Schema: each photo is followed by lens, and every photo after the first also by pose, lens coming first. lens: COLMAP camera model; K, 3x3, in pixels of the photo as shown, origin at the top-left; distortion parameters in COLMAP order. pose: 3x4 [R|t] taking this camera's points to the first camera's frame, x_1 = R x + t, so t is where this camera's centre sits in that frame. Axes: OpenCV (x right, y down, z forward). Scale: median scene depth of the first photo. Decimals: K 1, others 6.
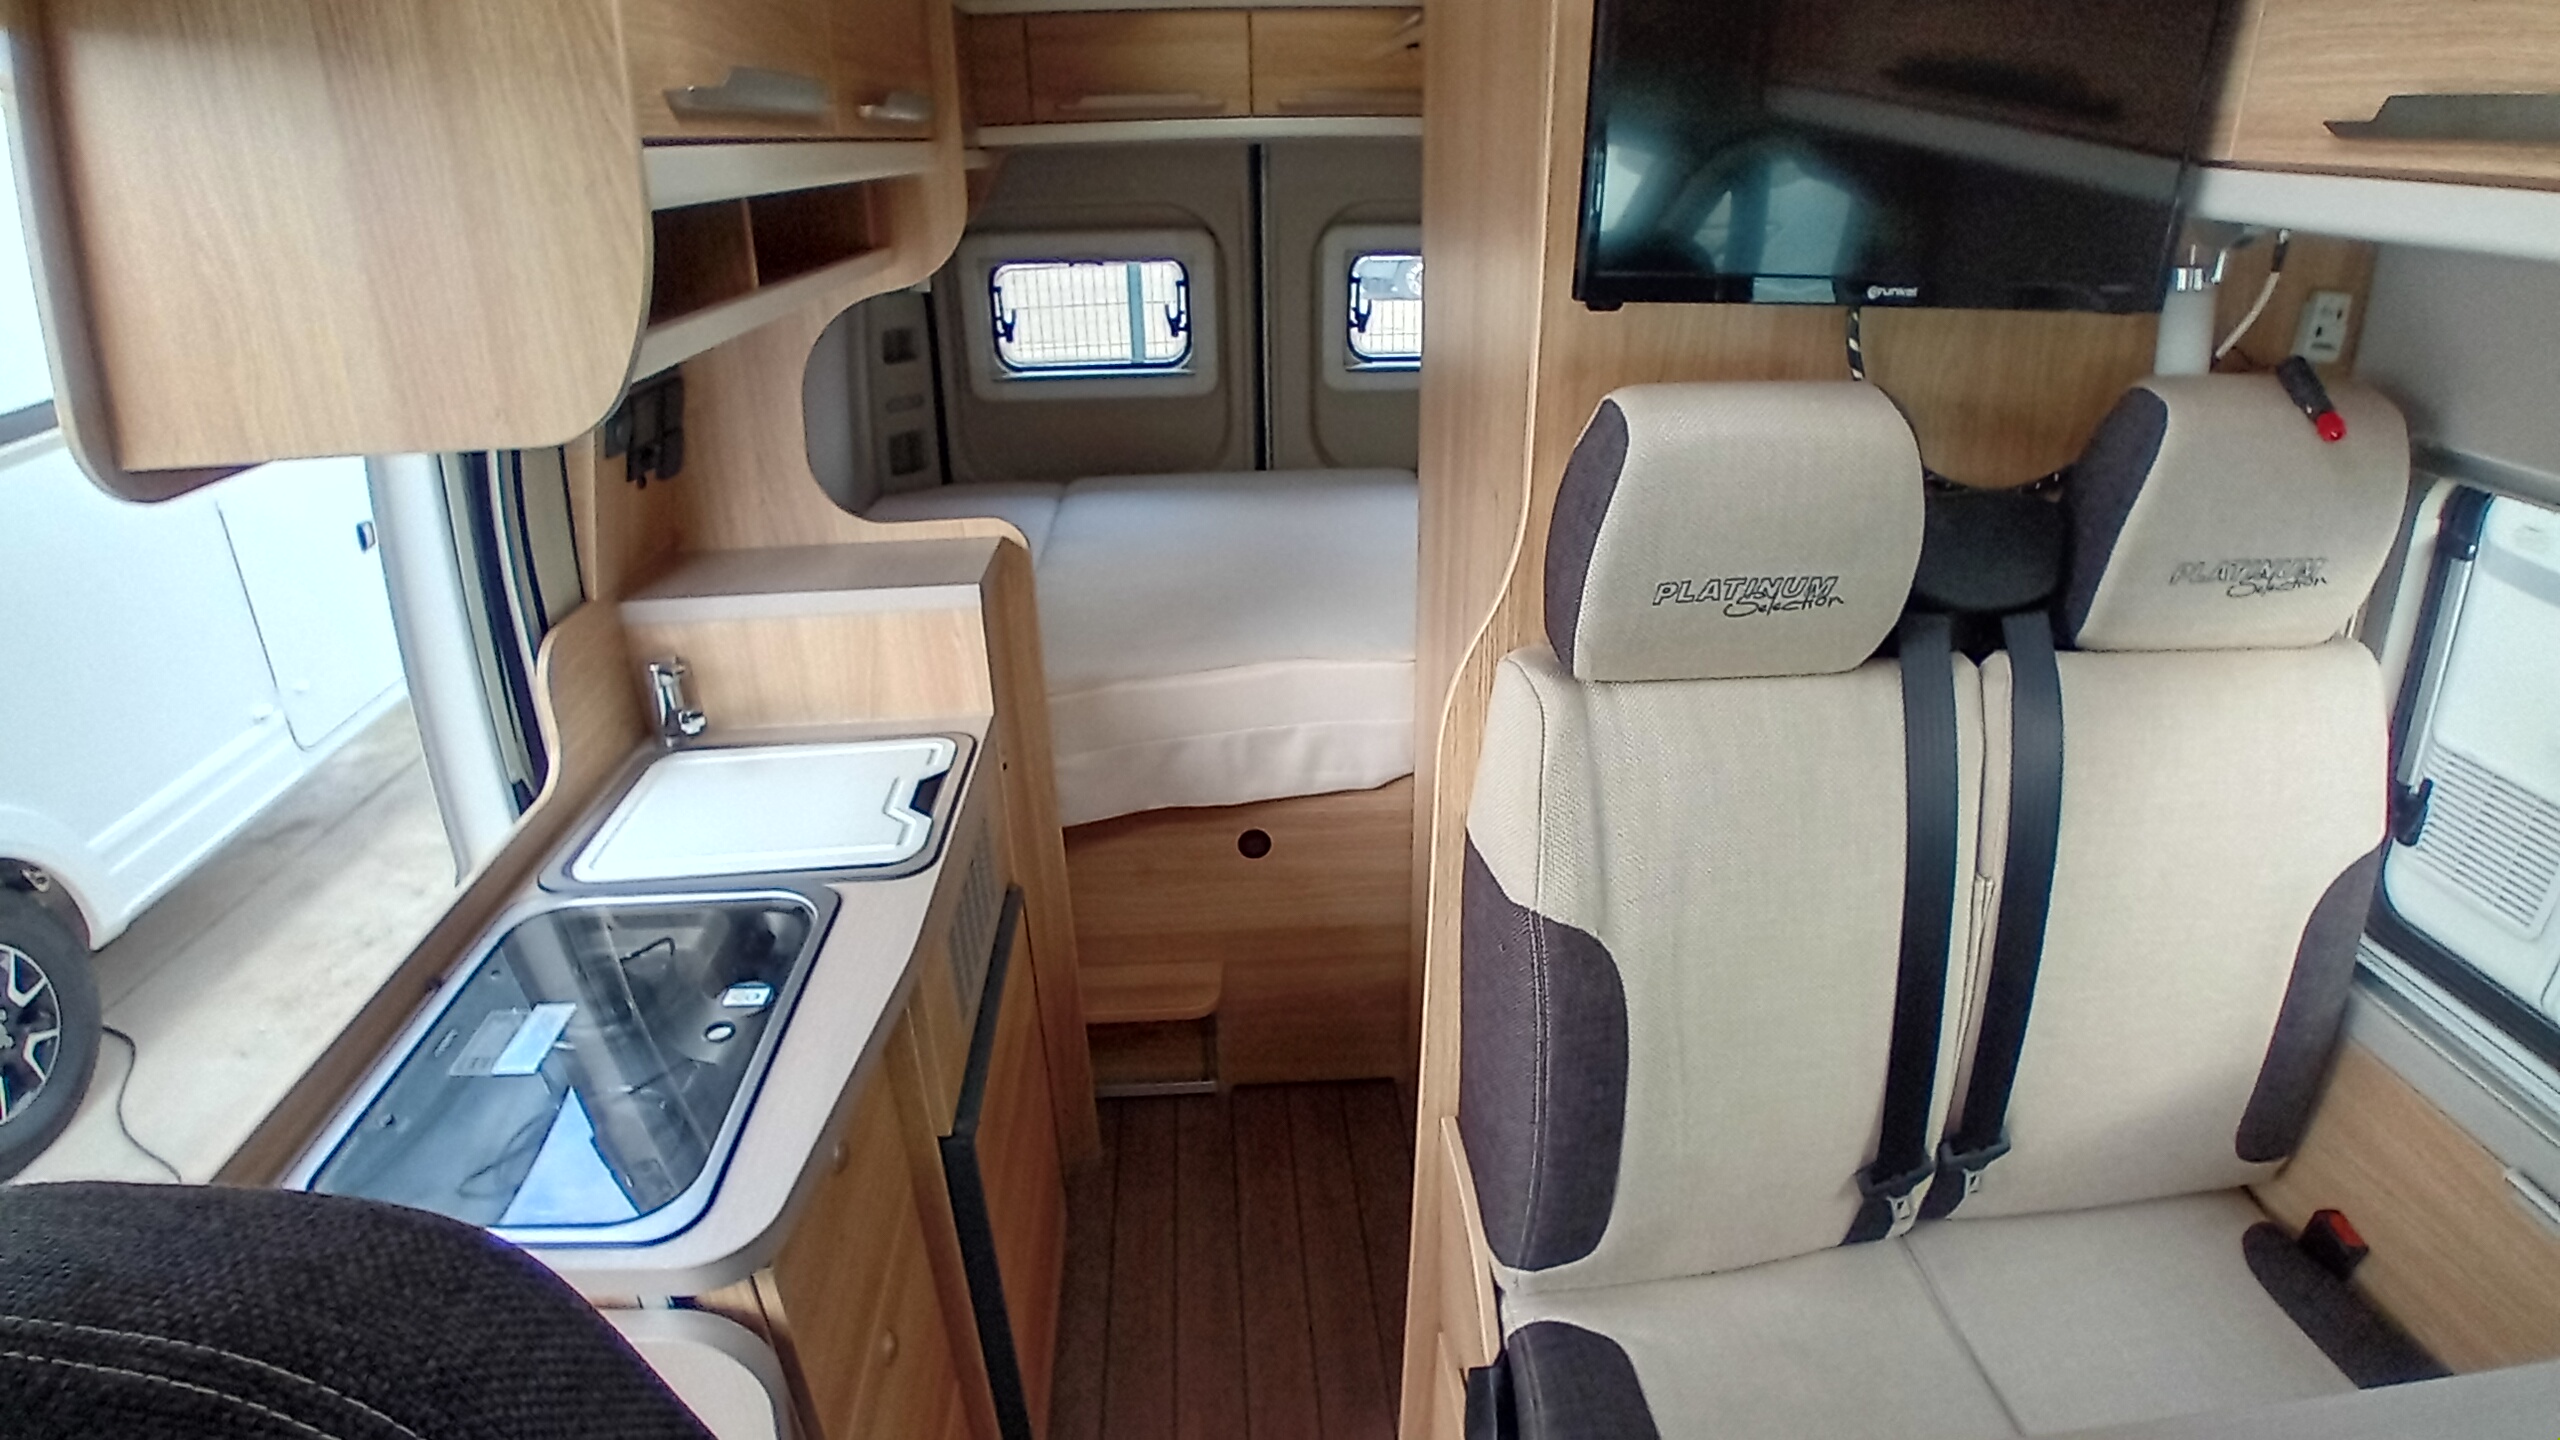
lens RADIAL K [[1298.2, 0, 1295.4], [0, 1298.2, 735.5], [0, 0, 1]] dist [-0.134654, 0.029896]
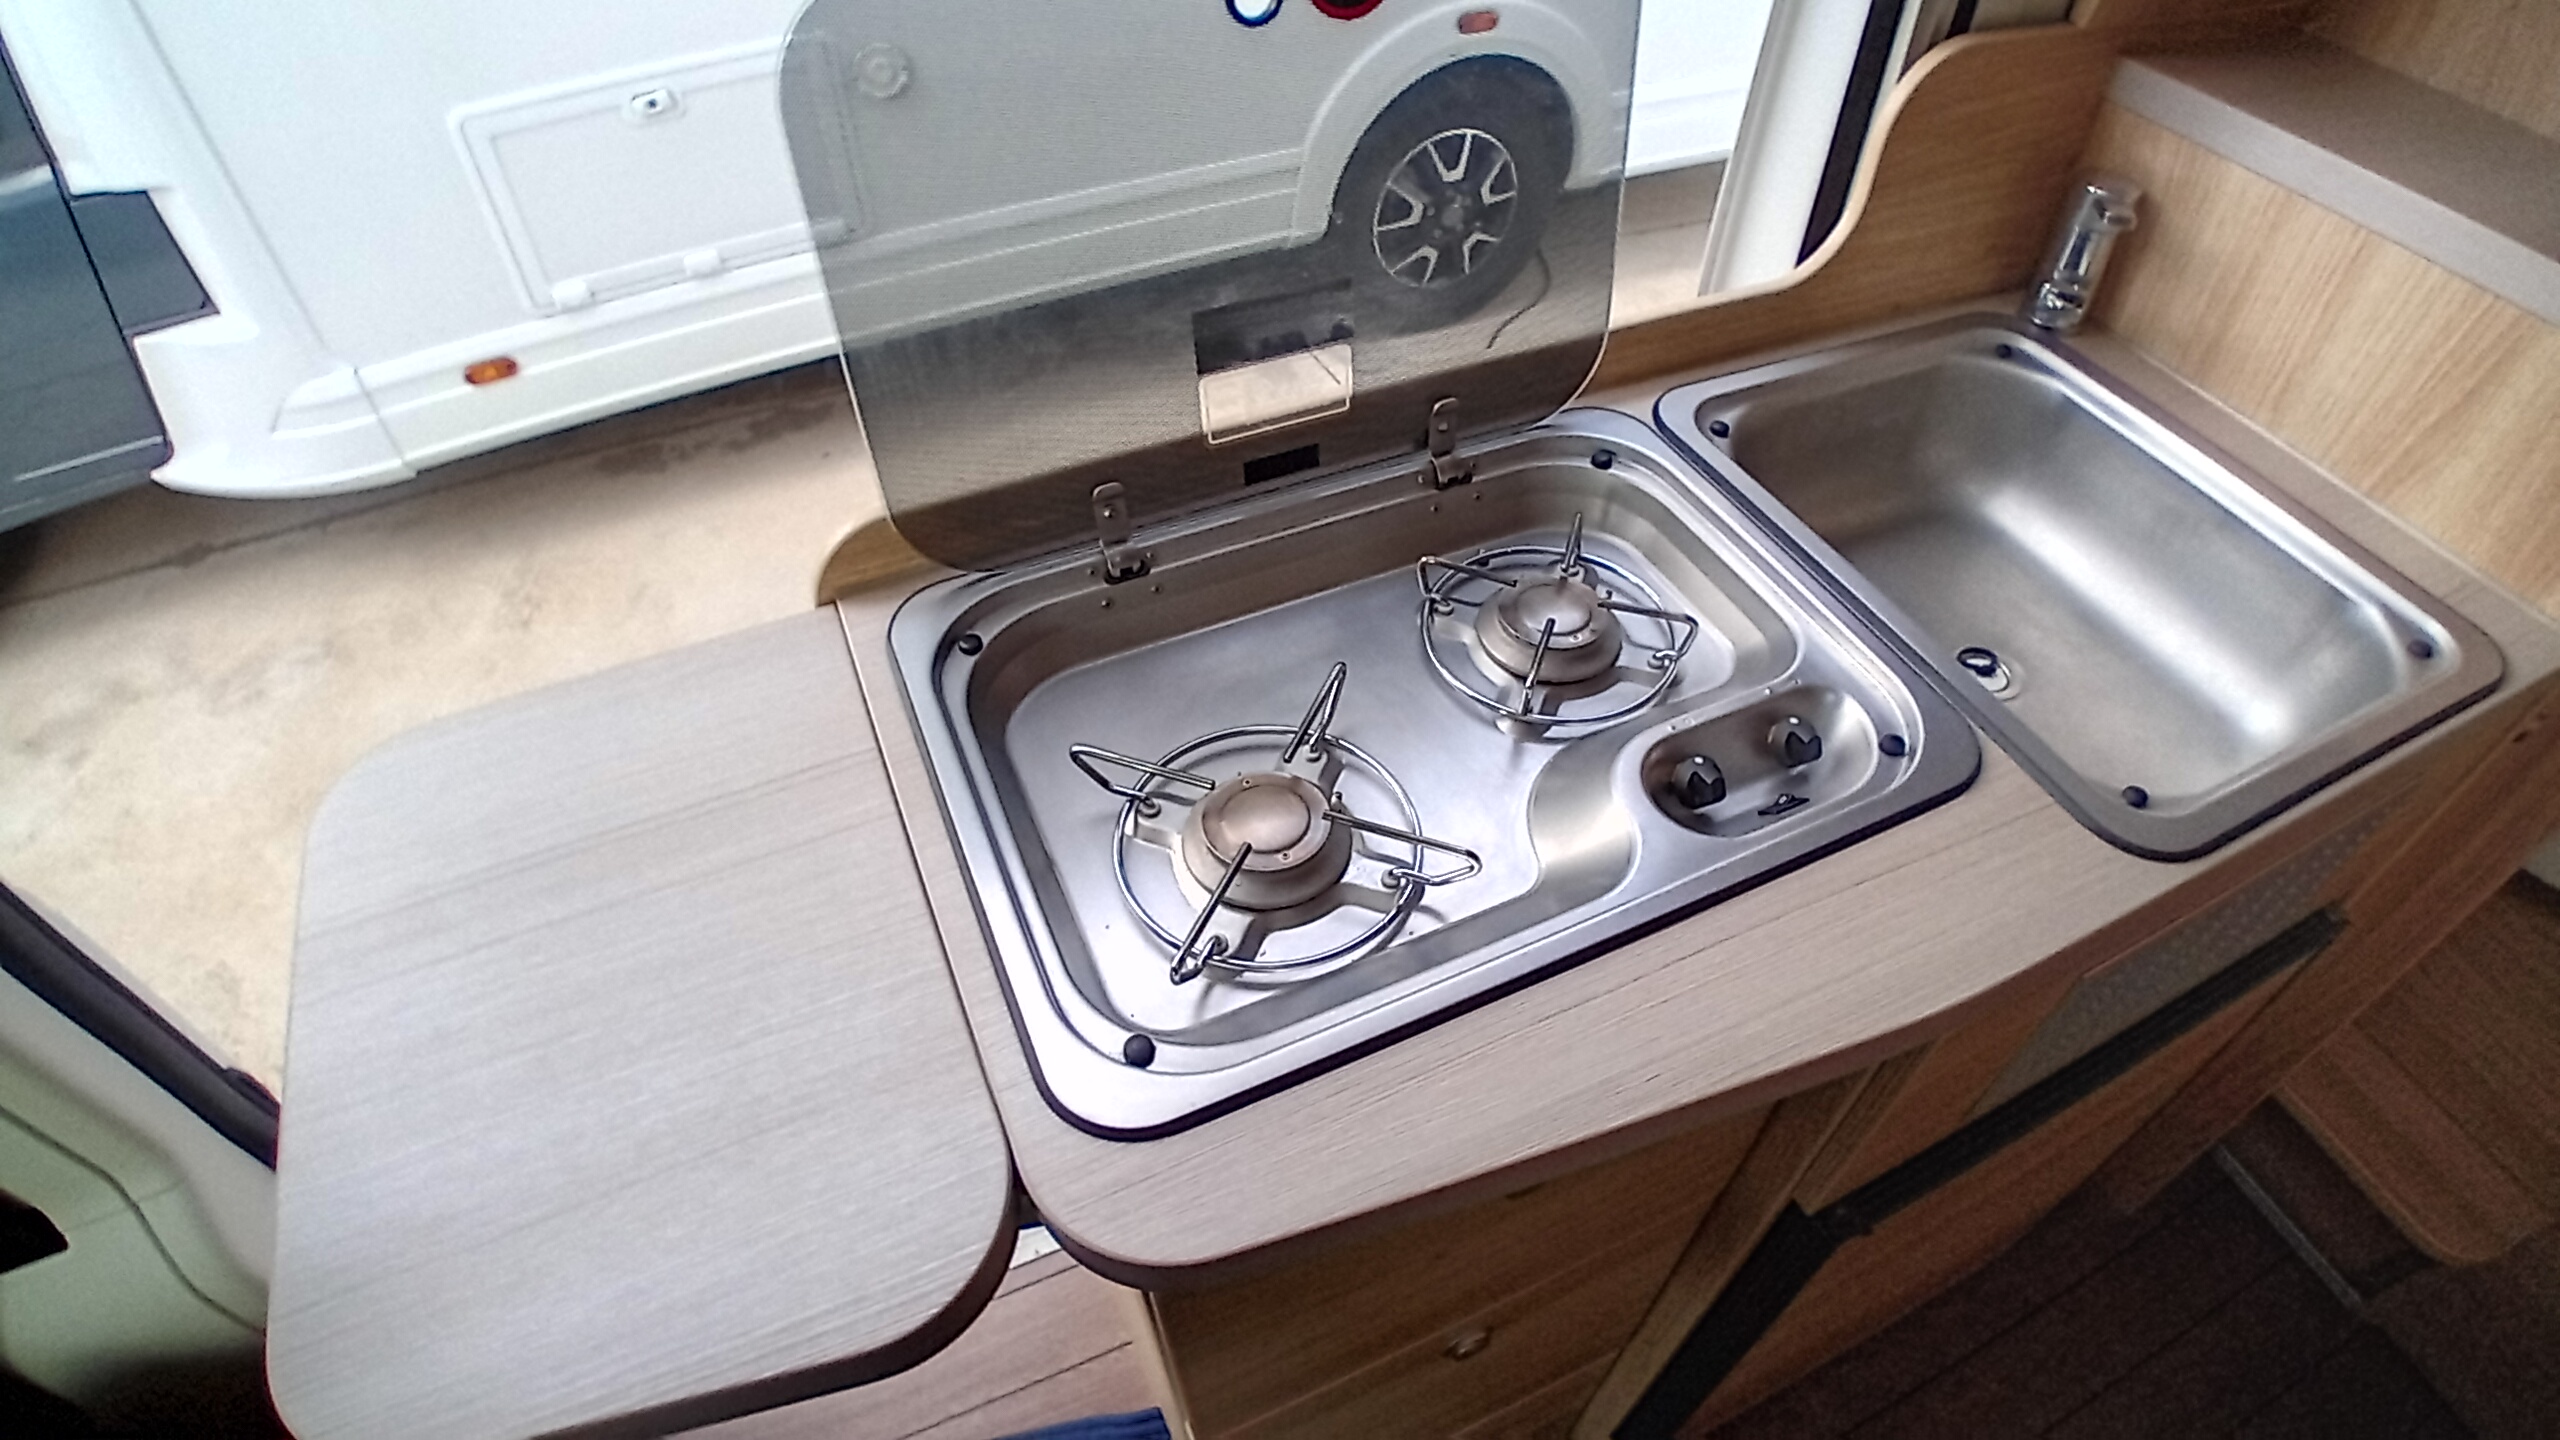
lens RADIAL K [[1298.2, 0, 1295.4], [0, 1298.2, 735.5], [0, 0, 1]] dist [-0.134654, 0.029896]
pose [[0.347439, 0.700703, -0.623139, -0.116053], [-0.402197, 0.711664, 0.575997, -0.040494], [0.847068, 0.050501, 0.529080, 0.378277]]
